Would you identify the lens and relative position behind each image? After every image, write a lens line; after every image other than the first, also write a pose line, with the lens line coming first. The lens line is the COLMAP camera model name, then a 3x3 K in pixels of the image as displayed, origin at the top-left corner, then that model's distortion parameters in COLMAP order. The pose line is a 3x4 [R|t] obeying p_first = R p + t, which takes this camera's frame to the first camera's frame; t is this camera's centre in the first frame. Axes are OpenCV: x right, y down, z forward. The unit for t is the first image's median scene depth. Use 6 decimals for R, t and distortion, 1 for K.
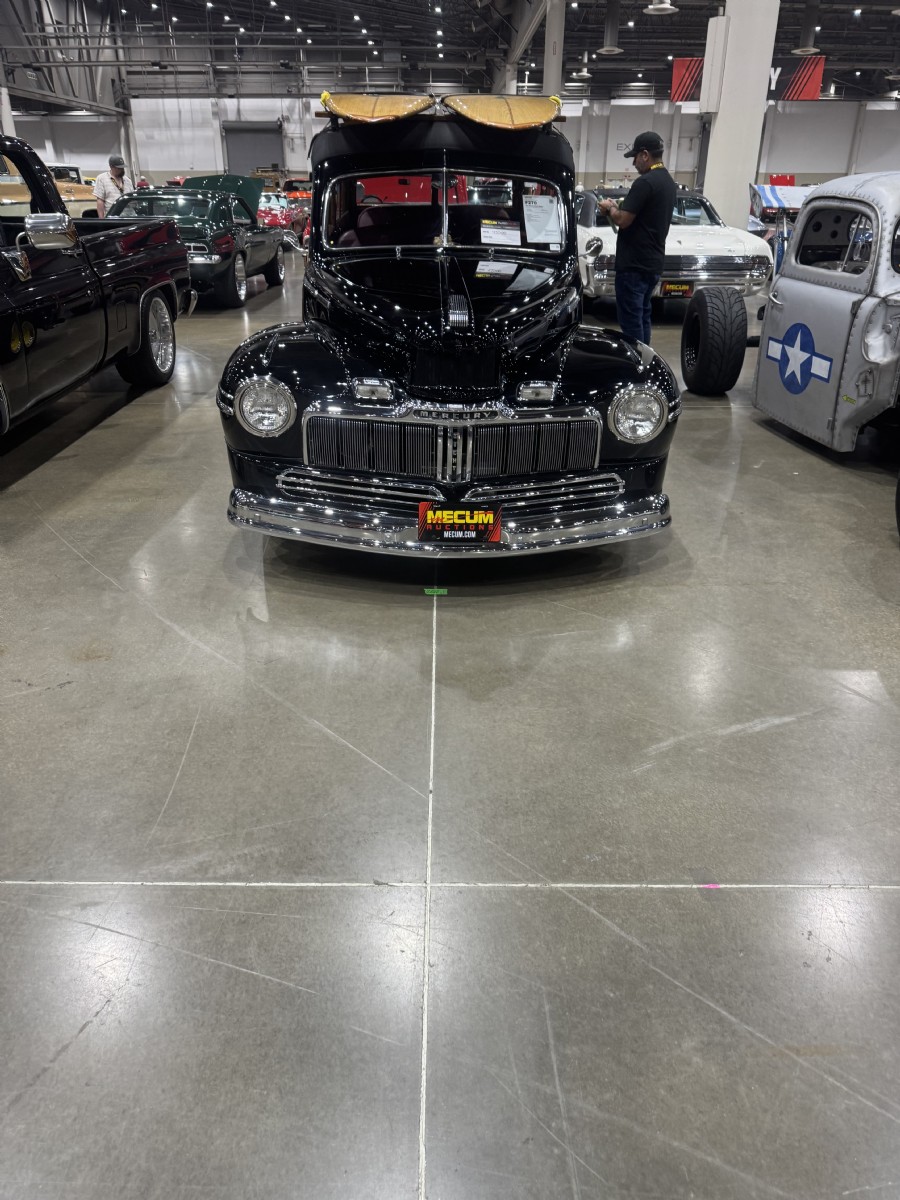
lens RADIAL K [[830.5, 0, 427.9], [0, 830.5, 602.5], [0, 0, 1]] dist [-0.002173, -0.003673]
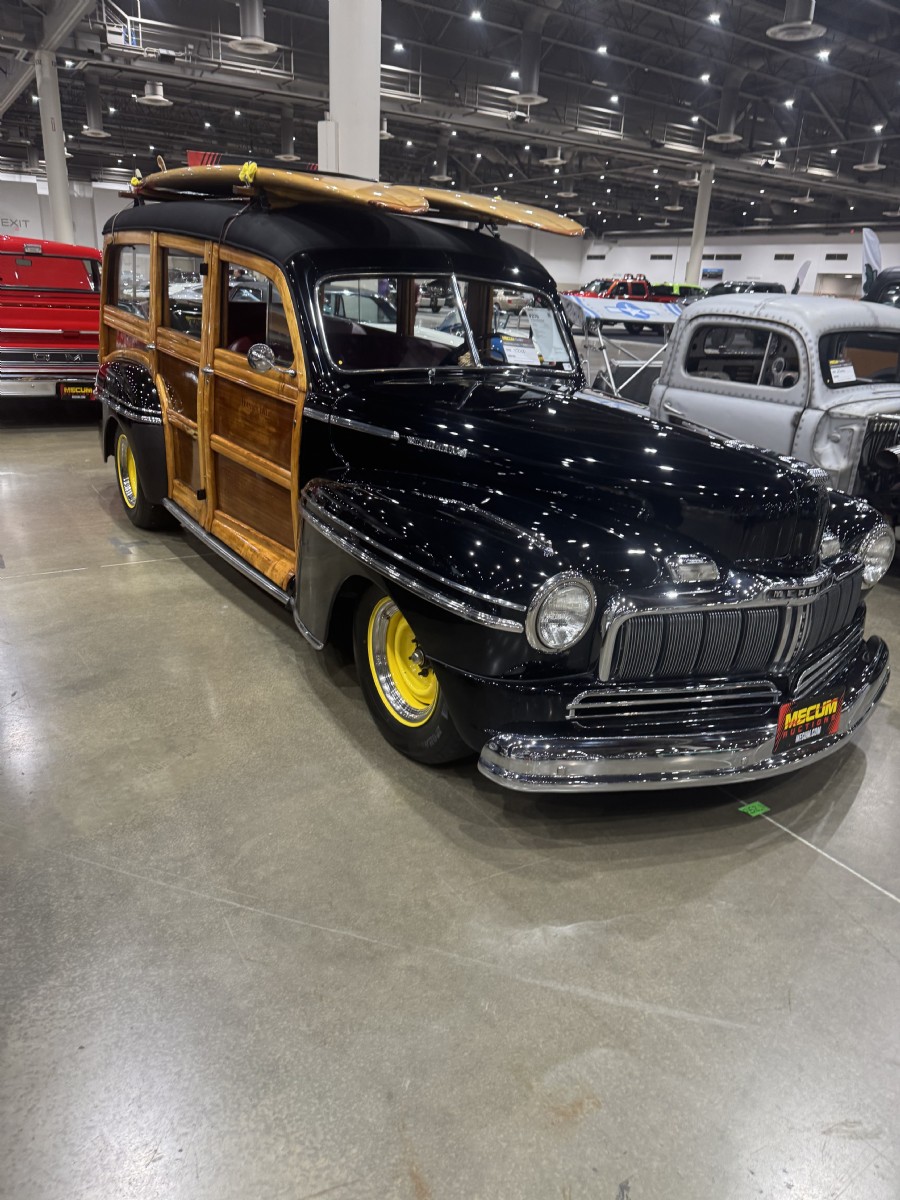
lens RADIAL K [[869.0, 0, 450.0], [0, 869.0, 600.0], [0, 0, 1]] dist [0.002564, -0.003444]
pose [[0.845383, -0.142748, 0.514733, -0.466100], [0.196005, 0.979311, -0.050326, -0.164407], [-0.496900, 0.143435, 0.855872, 0.311431]]
